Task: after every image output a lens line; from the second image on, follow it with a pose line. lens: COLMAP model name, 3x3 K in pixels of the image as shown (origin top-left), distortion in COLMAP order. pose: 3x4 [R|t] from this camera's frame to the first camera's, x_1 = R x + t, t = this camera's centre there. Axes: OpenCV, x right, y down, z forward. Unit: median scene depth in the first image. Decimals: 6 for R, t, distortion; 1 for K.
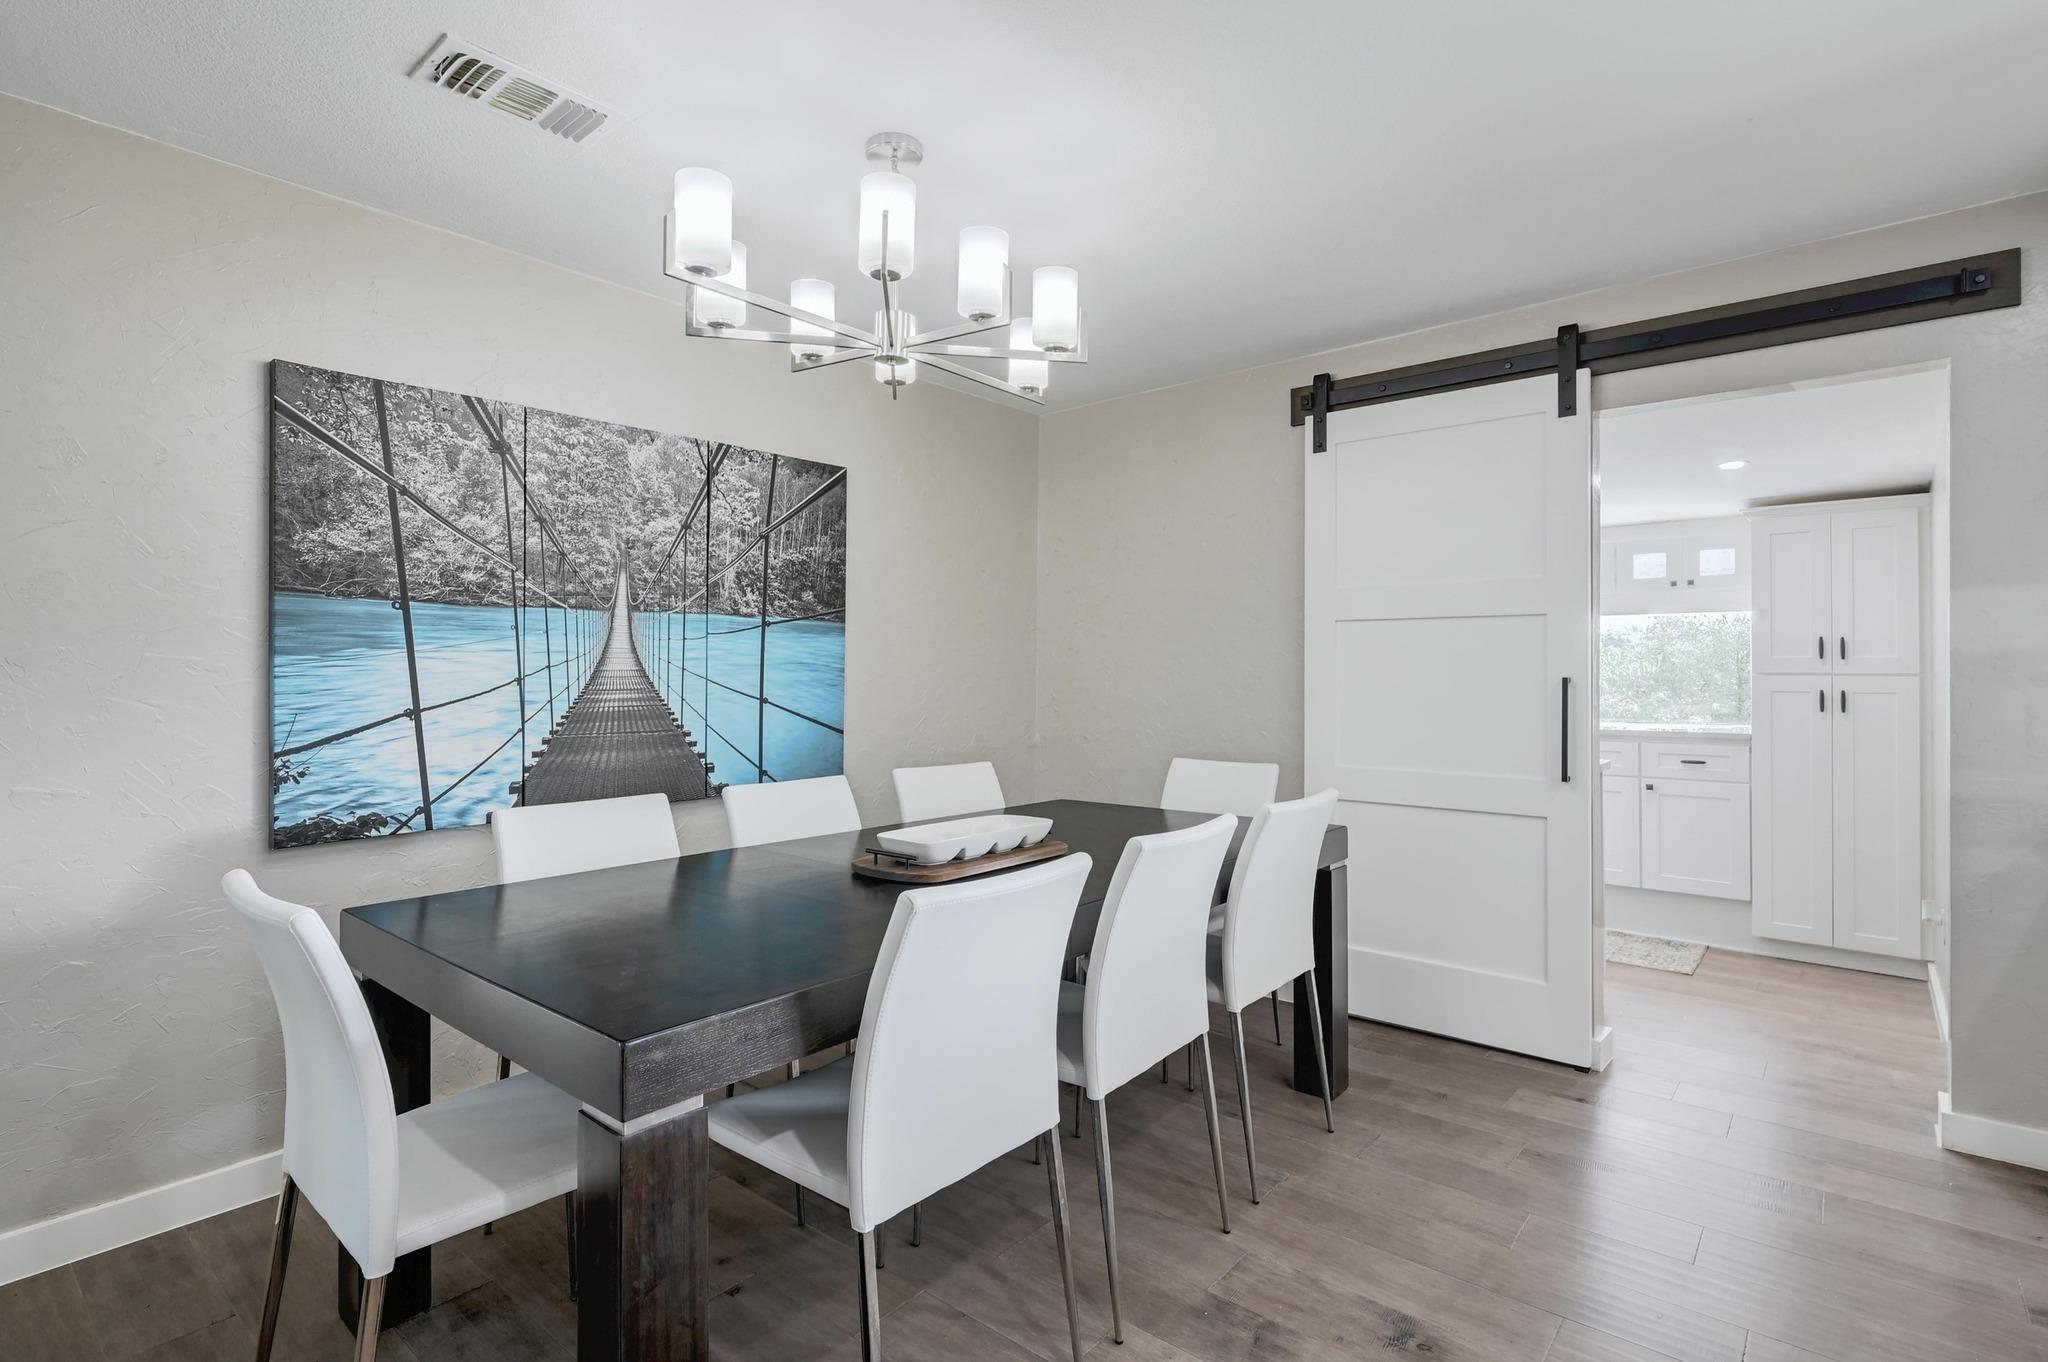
lens RADIAL K [[1000.4, 0, 1057.8], [0, 1000.4, 659.6], [0, 0, 1]] dist [0.012491, -0.000100]
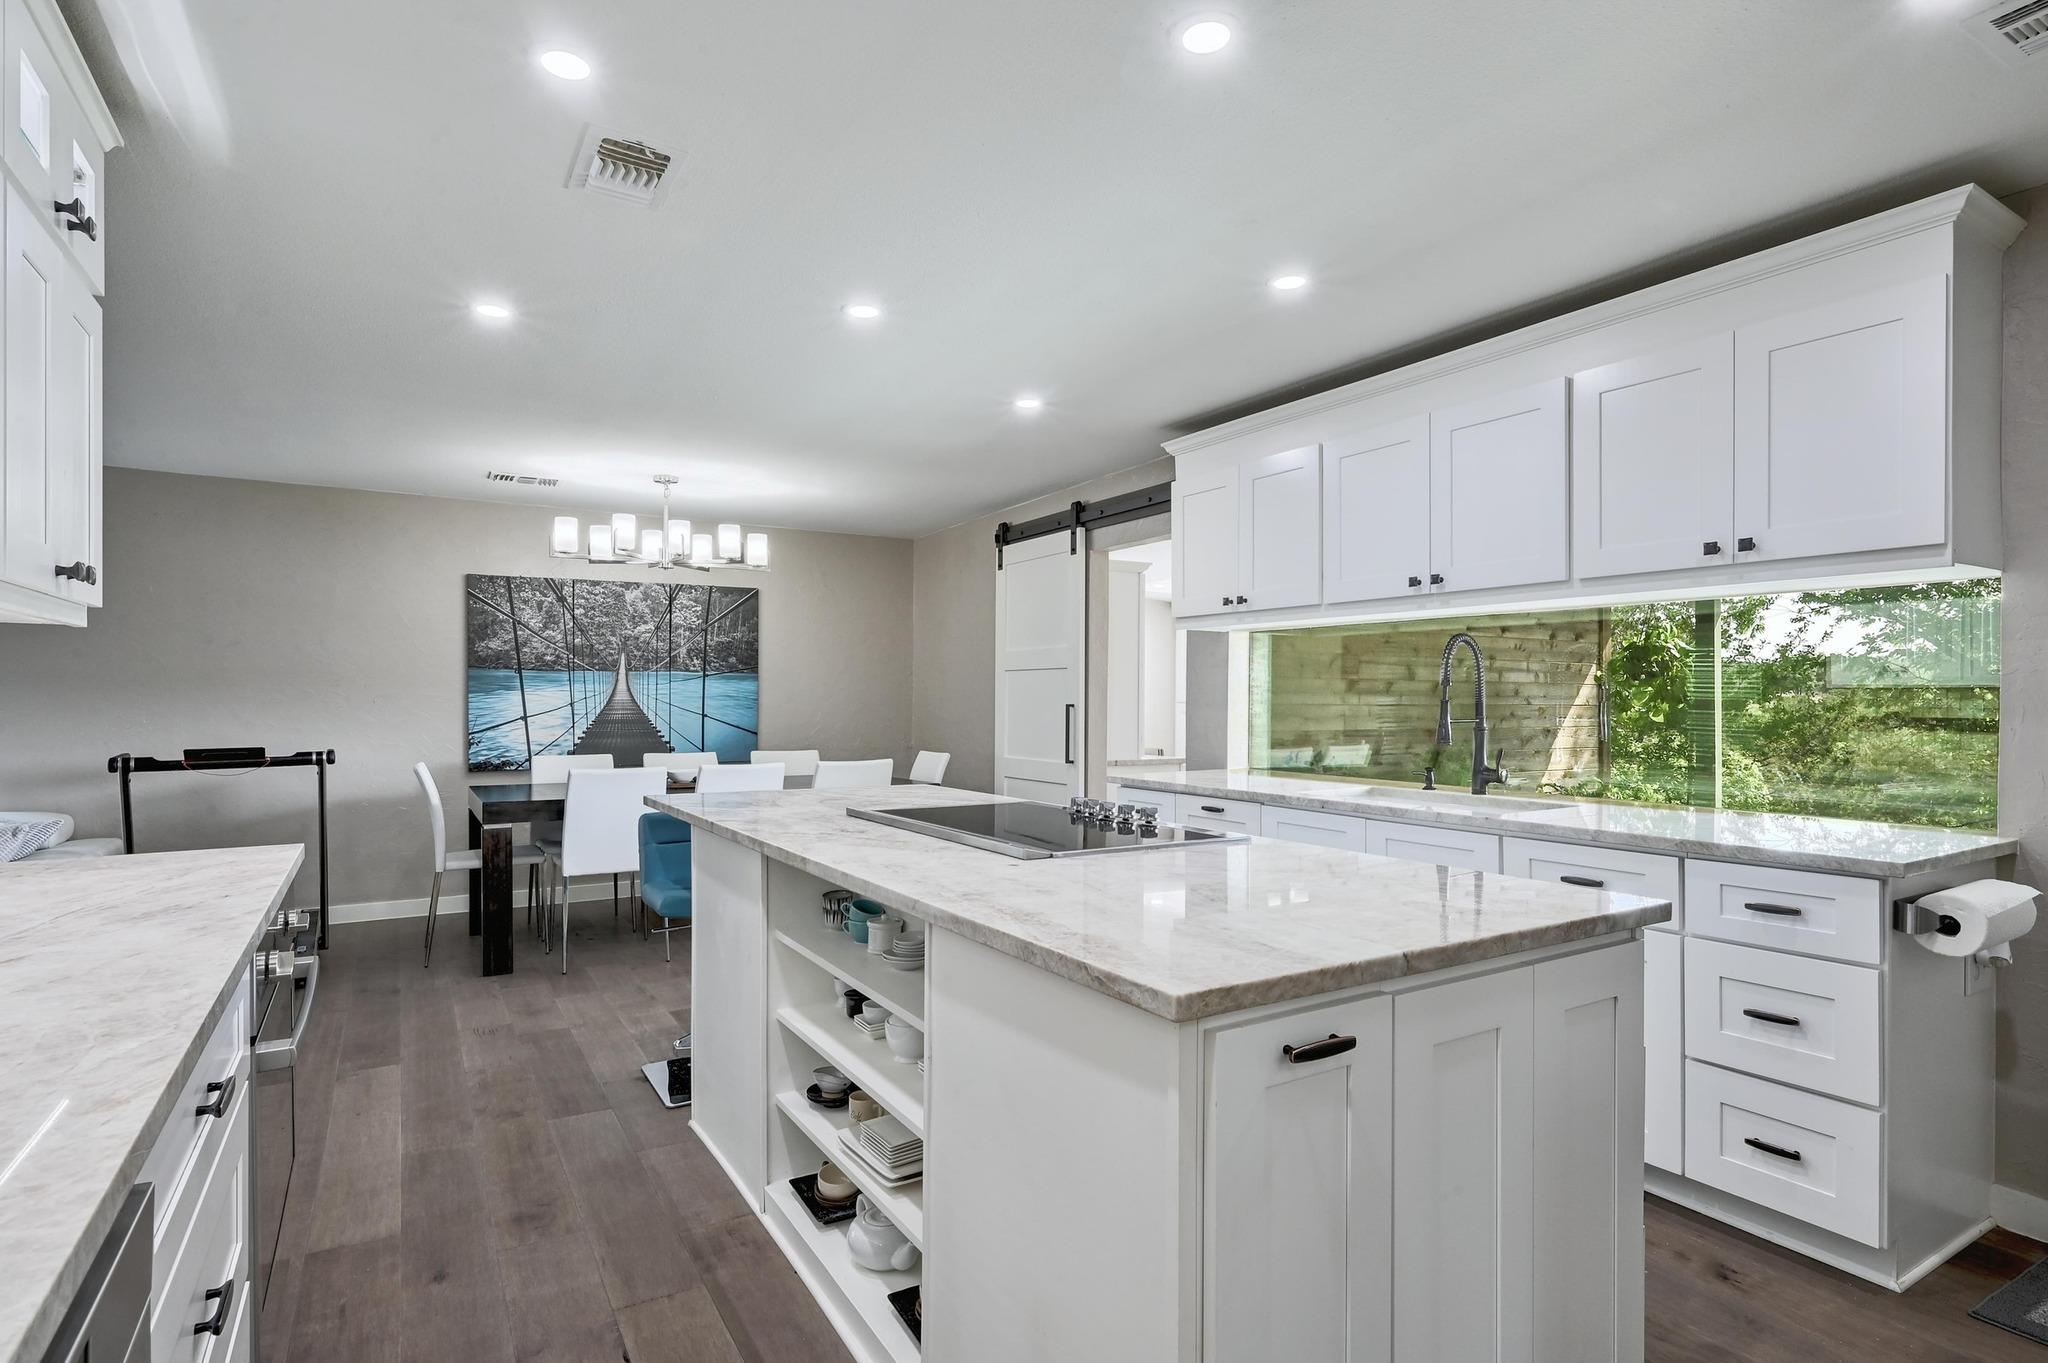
lens RADIAL K [[1000.4, 0, 1012.4], [0, 1000.4, 695.8], [0, 0, 1]] dist [0.012491, -0.000100]
pose [[0.946480, -0.000583, -0.322762, 1.025538], [0.002474, 0.999982, 0.005448, -0.006874], [0.322753, -0.005955, 0.946465, -0.722812]]
